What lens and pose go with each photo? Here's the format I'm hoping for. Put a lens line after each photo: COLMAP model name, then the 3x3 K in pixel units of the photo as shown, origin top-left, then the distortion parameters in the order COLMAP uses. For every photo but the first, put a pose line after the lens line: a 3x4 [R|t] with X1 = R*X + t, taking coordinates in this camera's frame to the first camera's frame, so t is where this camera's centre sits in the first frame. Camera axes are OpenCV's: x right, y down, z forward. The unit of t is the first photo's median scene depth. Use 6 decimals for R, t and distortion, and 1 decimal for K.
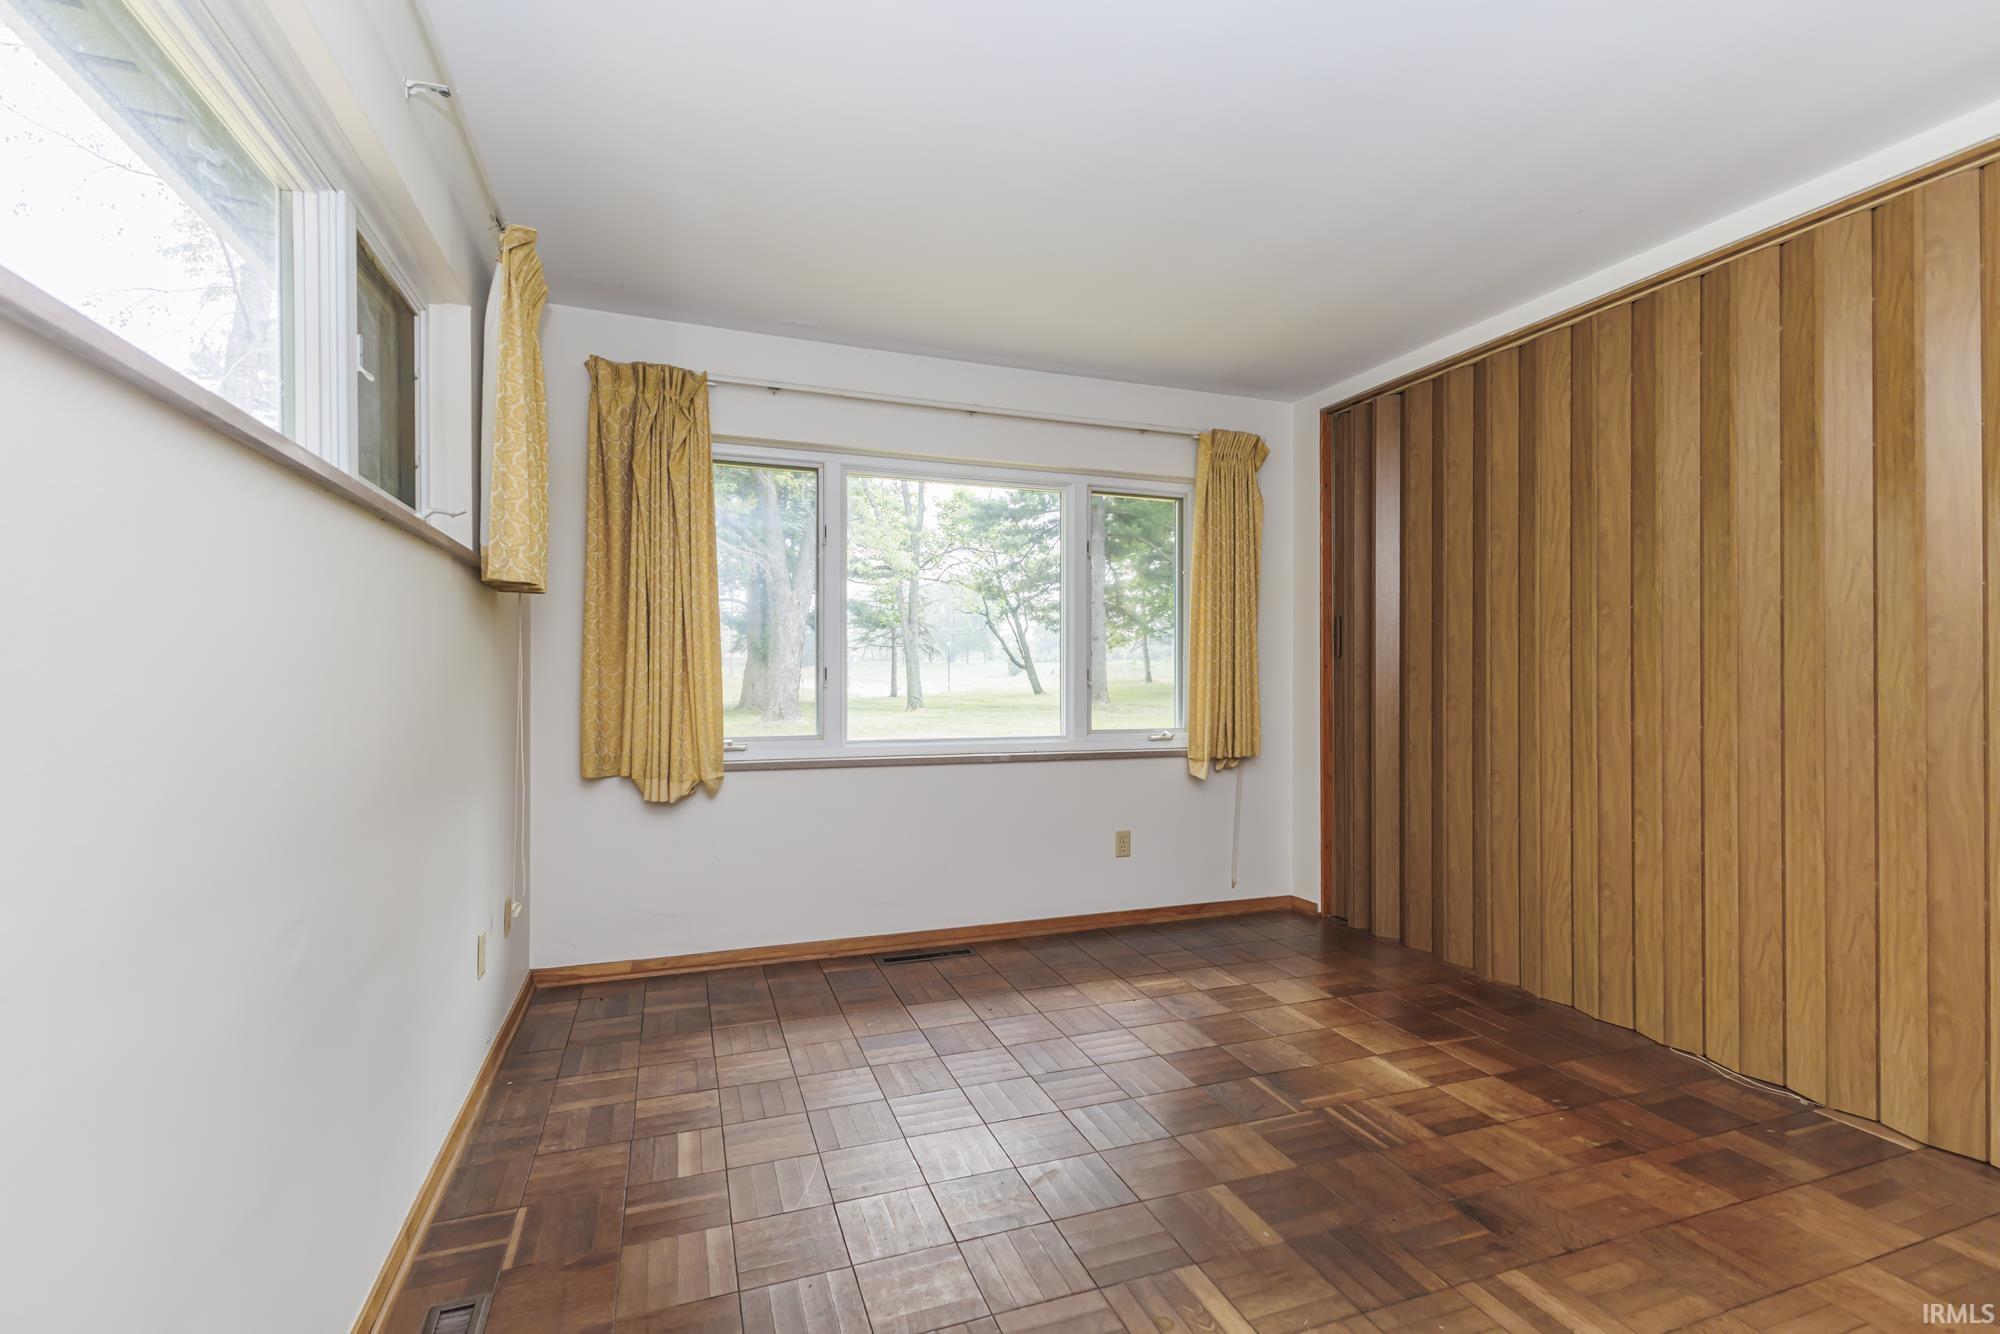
lens RADIAL K [[909.7, 0, 1006.6], [0, 909.7, 649.8], [0, 0, 1]] dist [0.003385, 0.000652]
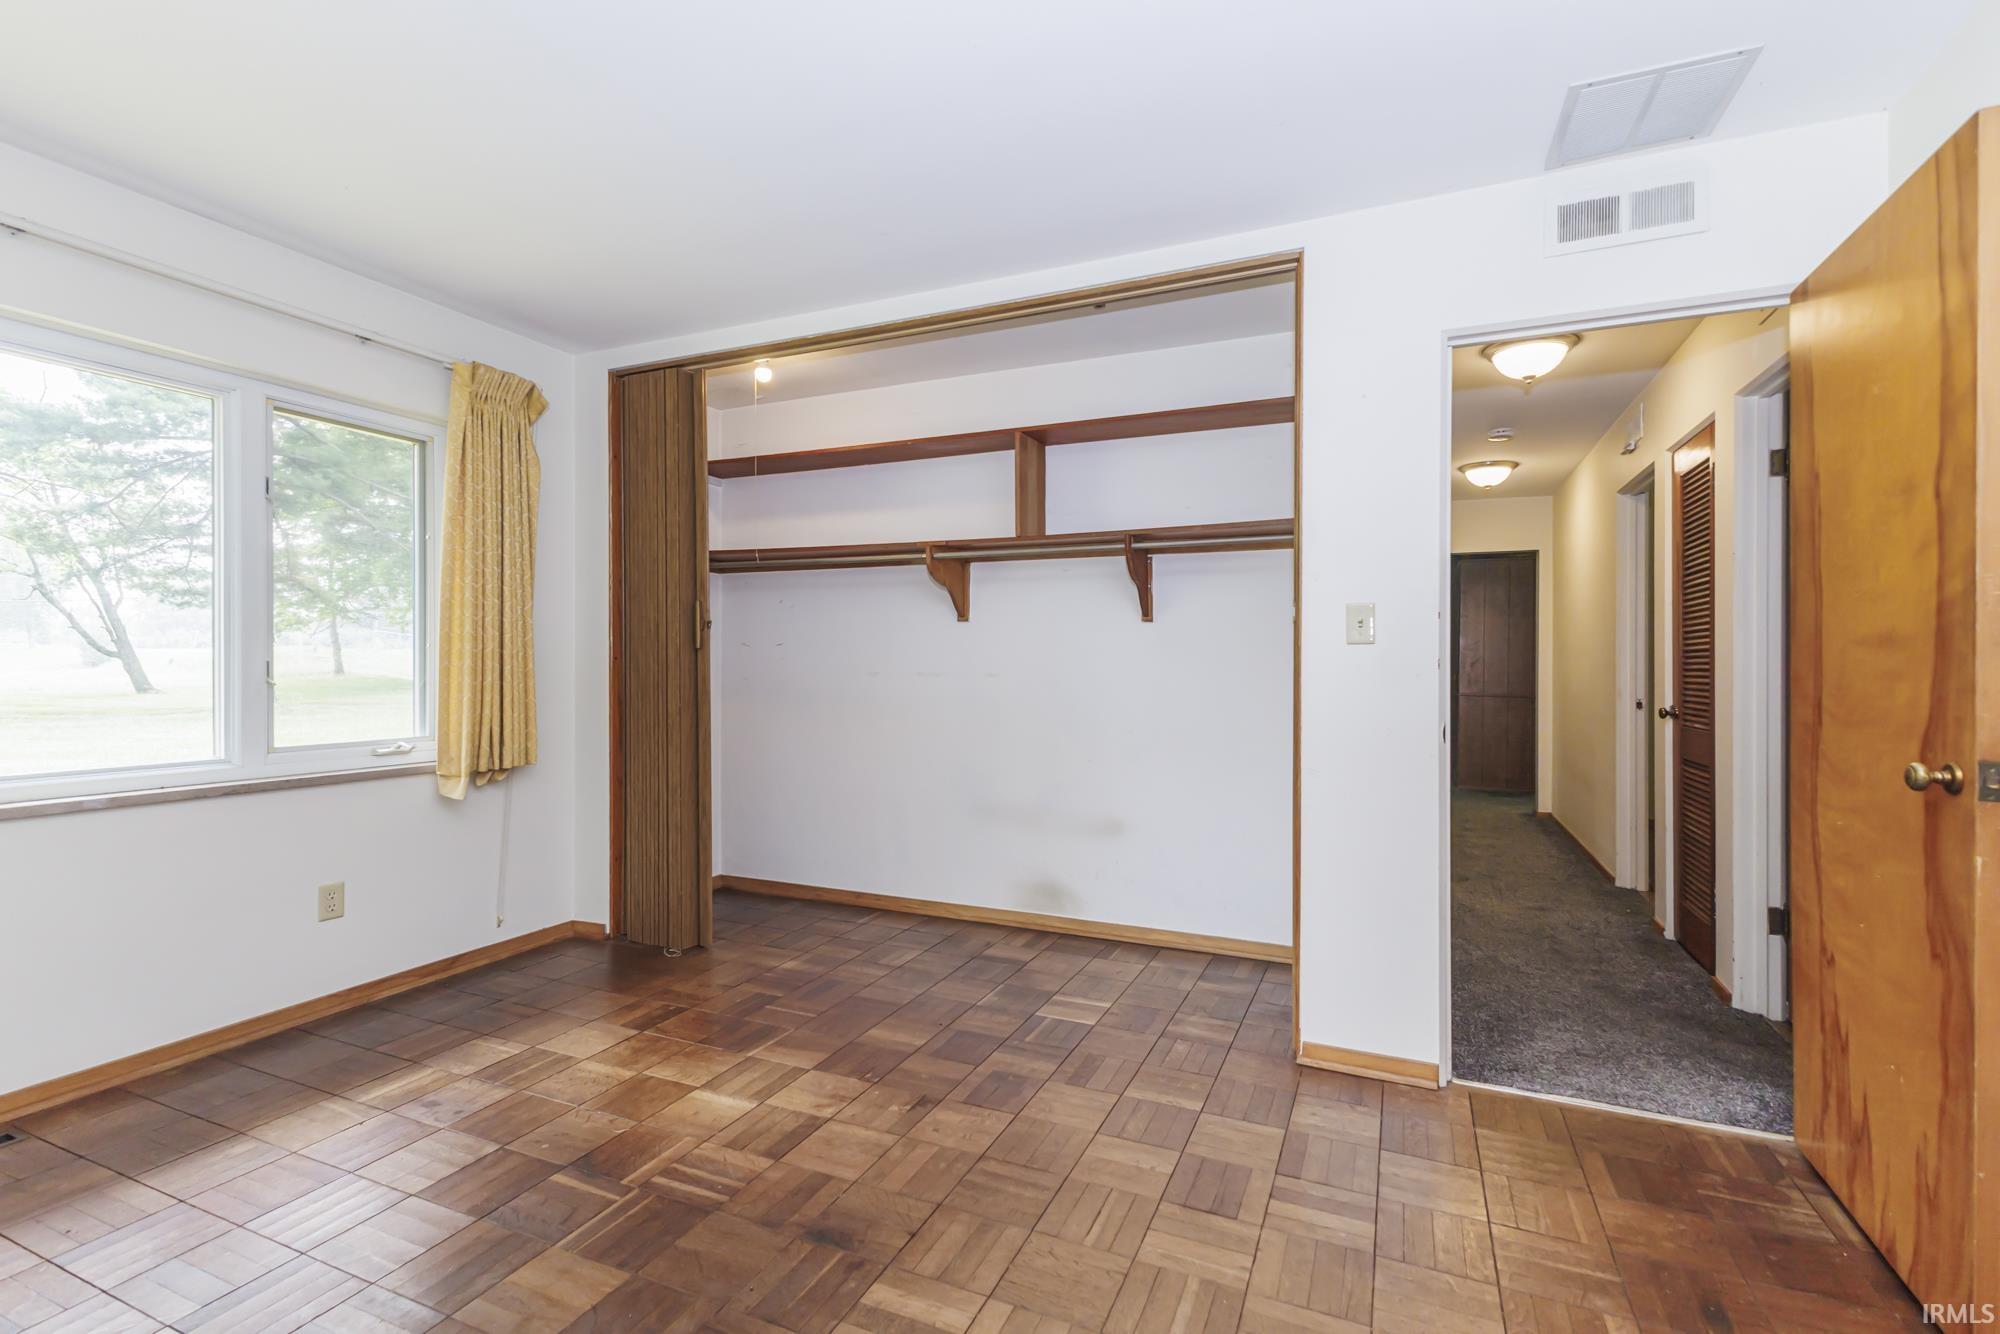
lens RADIAL K [[887.7, 0, 1029.8], [0, 887.7, 664.2], [0, 0, 1]] dist [0.017654, -0.006082]
pose [[0.685969, 0.000248, 0.727631, -0.009707], [-0.019840, 0.999635, 0.018363, -0.000291], [-0.727361, -0.027032, 0.685723, 0.107918]]
